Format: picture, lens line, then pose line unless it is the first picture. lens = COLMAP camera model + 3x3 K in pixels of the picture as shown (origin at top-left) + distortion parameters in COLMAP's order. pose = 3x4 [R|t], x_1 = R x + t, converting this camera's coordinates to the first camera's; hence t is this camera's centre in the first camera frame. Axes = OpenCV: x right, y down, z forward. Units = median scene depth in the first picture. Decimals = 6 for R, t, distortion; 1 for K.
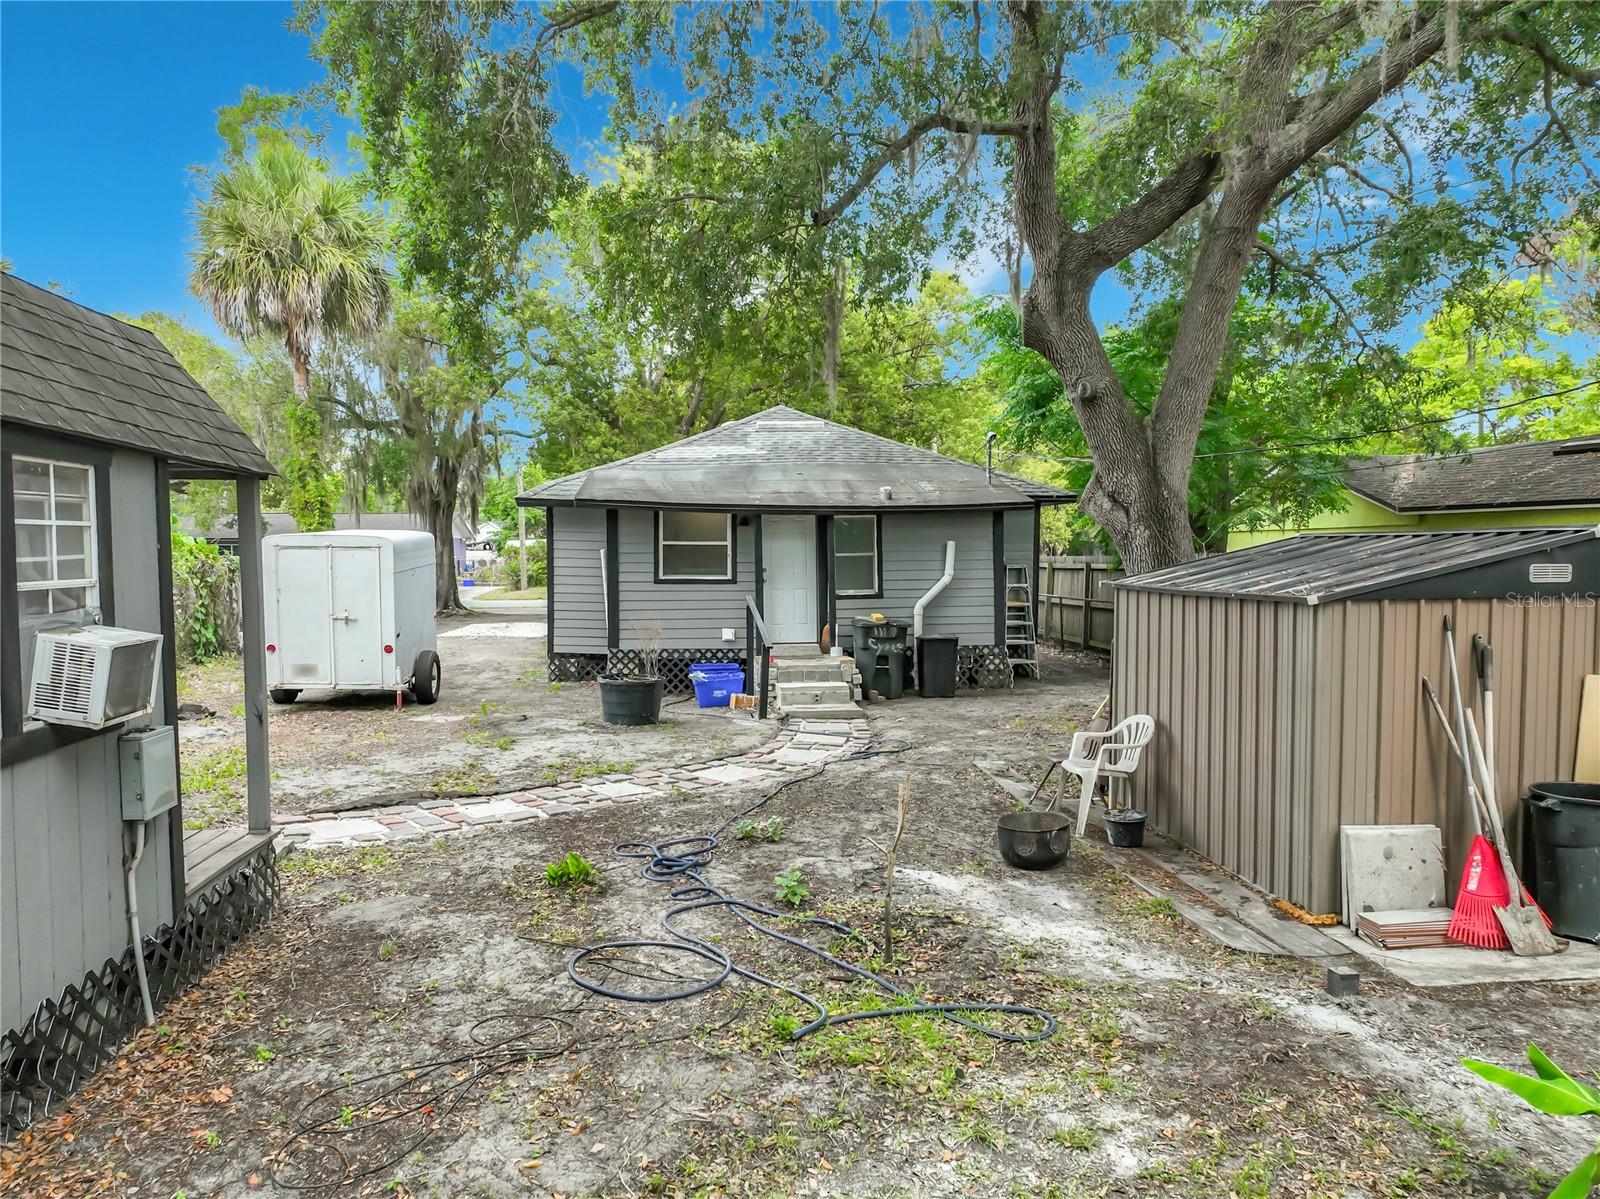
lens RADIAL K [[1171.4, 0, 803.0], [0, 1171.4, 638.0], [0, 0, 1]] dist [-0.000180, 0.001675]
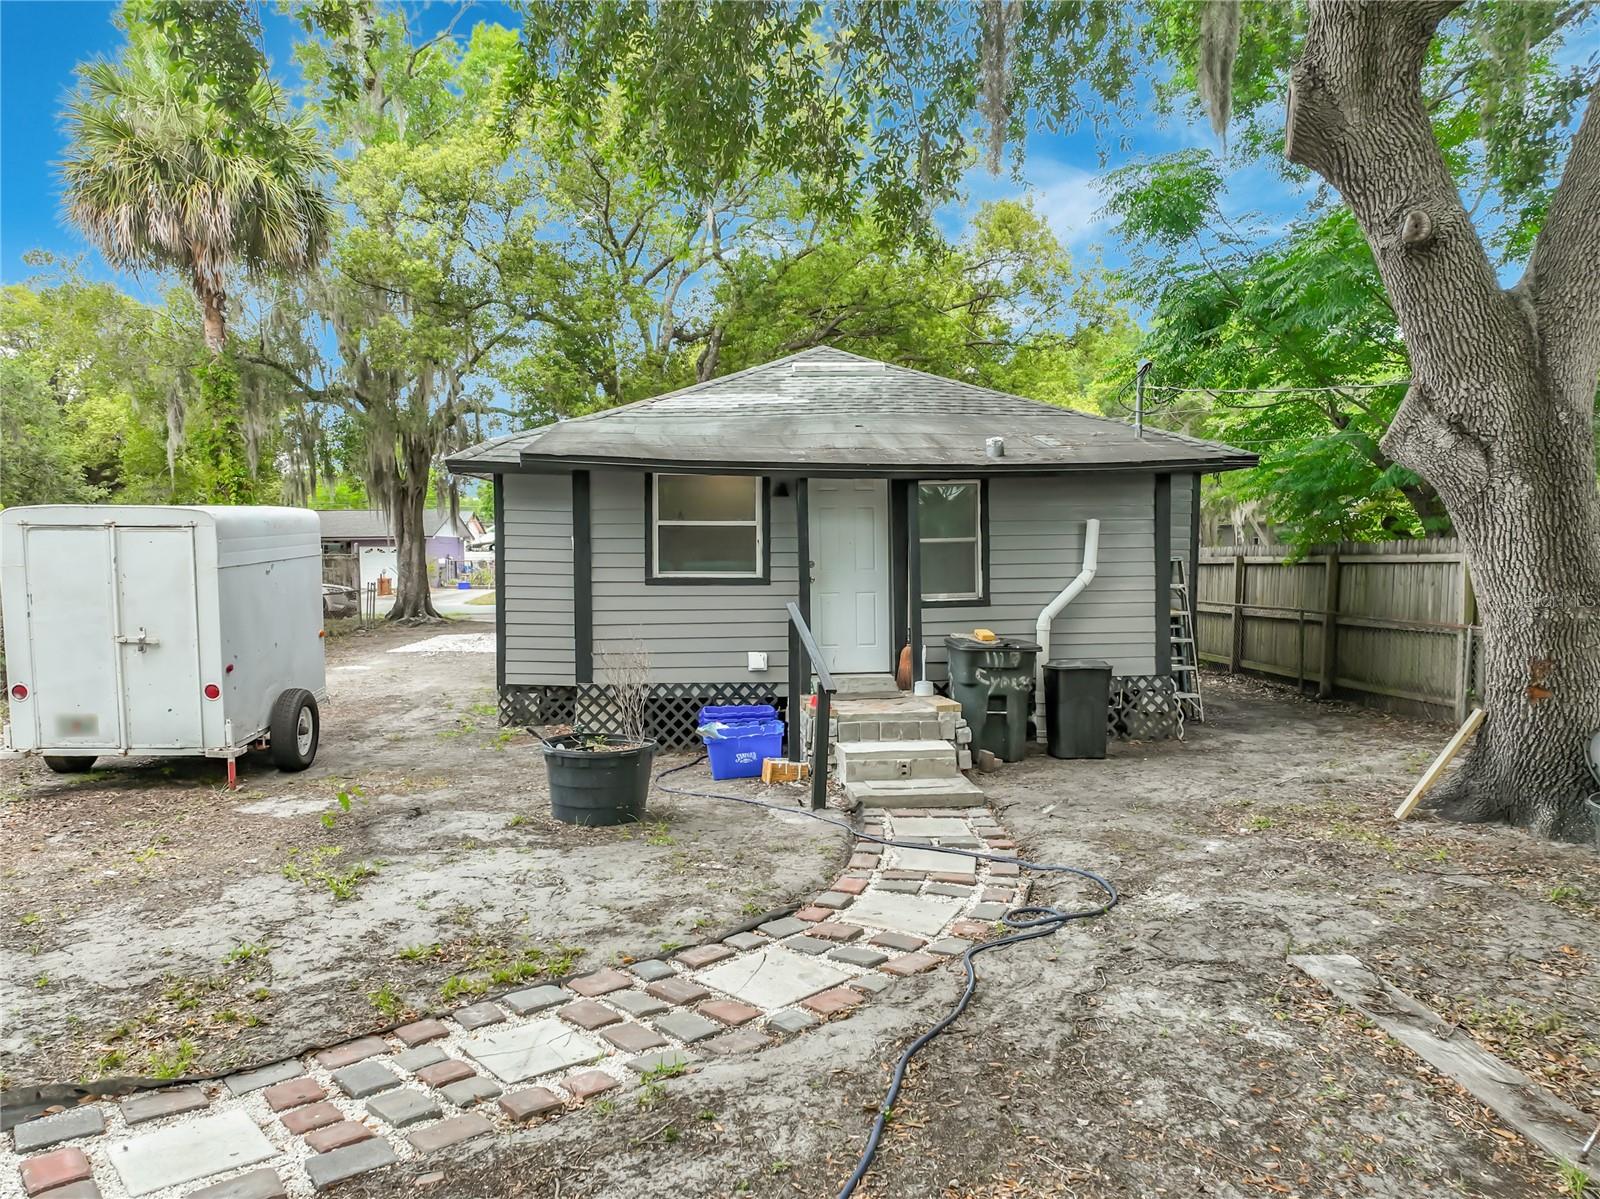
lens RADIAL K [[1171.4, 0, 803.0], [0, 1171.4, 638.0], [0, 0, 1]] dist [-0.000180, 0.001675]
pose [[0.999886, -0.001979, -0.014986, -0.028203], [0.001953, 0.999996, -0.001786, -0.014886], [0.014989, 0.001757, 0.999886, 0.338542]]
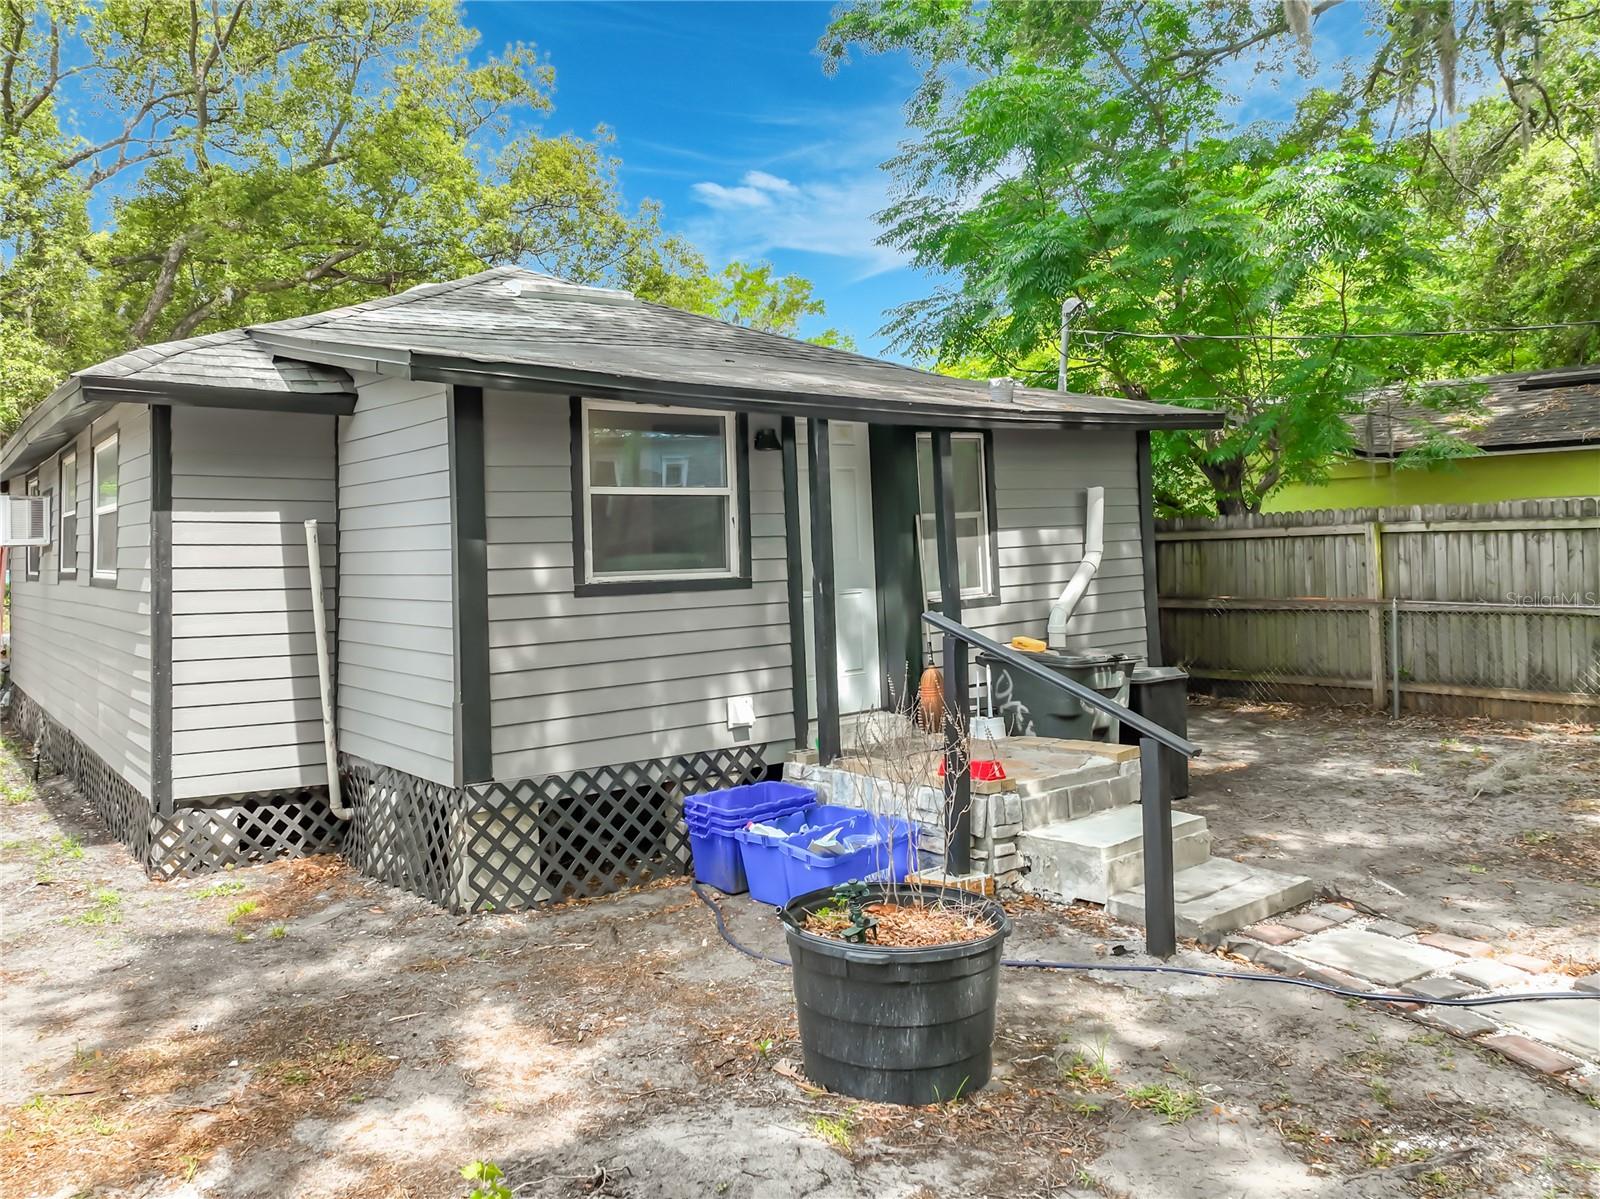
lens RADIAL K [[1214.2, 0, 805.7], [0, 1214.2, 506.0], [0, 0, 1]] dist [-0.004930, -0.004218]
pose [[0.851294, -0.009853, 0.524597, -0.268555], [0.069764, 0.993072, -0.094559, -0.032874], [-0.520031, 0.117096, 0.846083, 0.619572]]
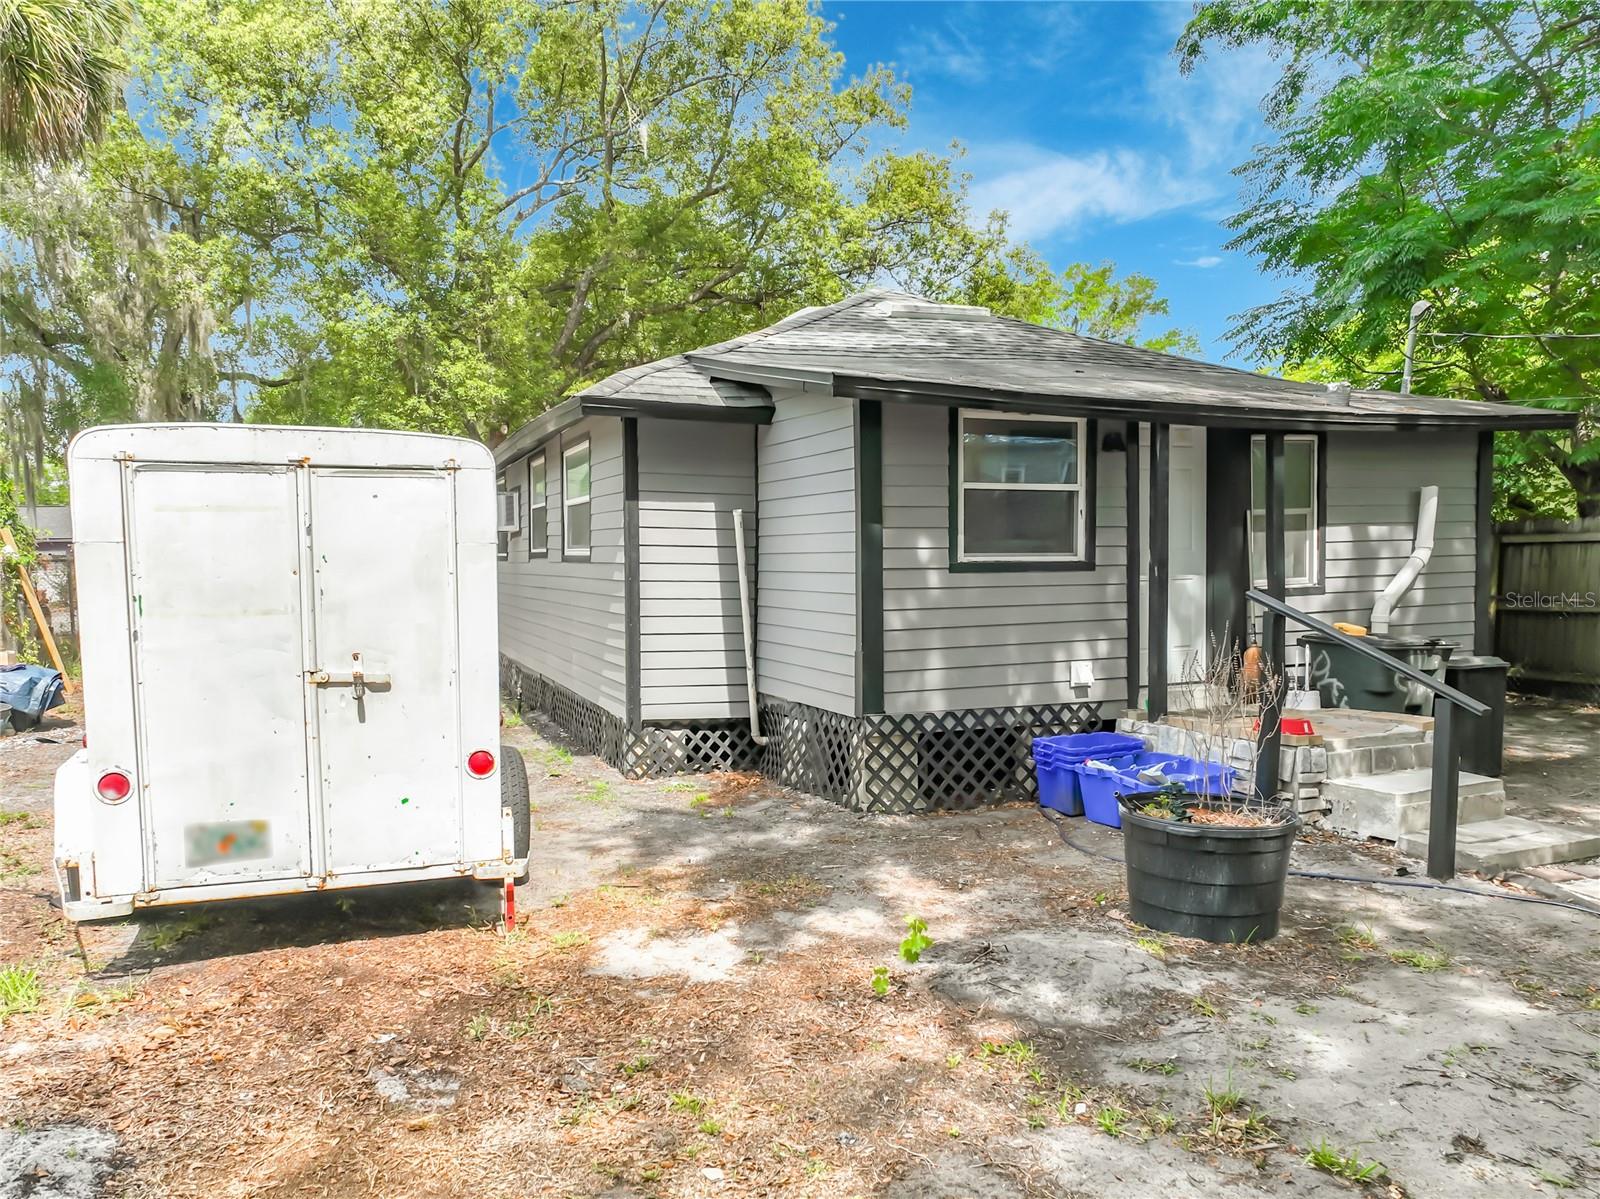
lens RADIAL K [[1182.8, 0, 810.0], [0, 1182.8, 661.4], [0, 0, 1]] dist [-0.004037, 0.006750]
pose [[0.959982, -0.037049, 0.277601, -0.312394], [0.033477, 0.999285, 0.017597, -0.020659], [-0.278055, -0.007600, 0.960535, 0.555181]]
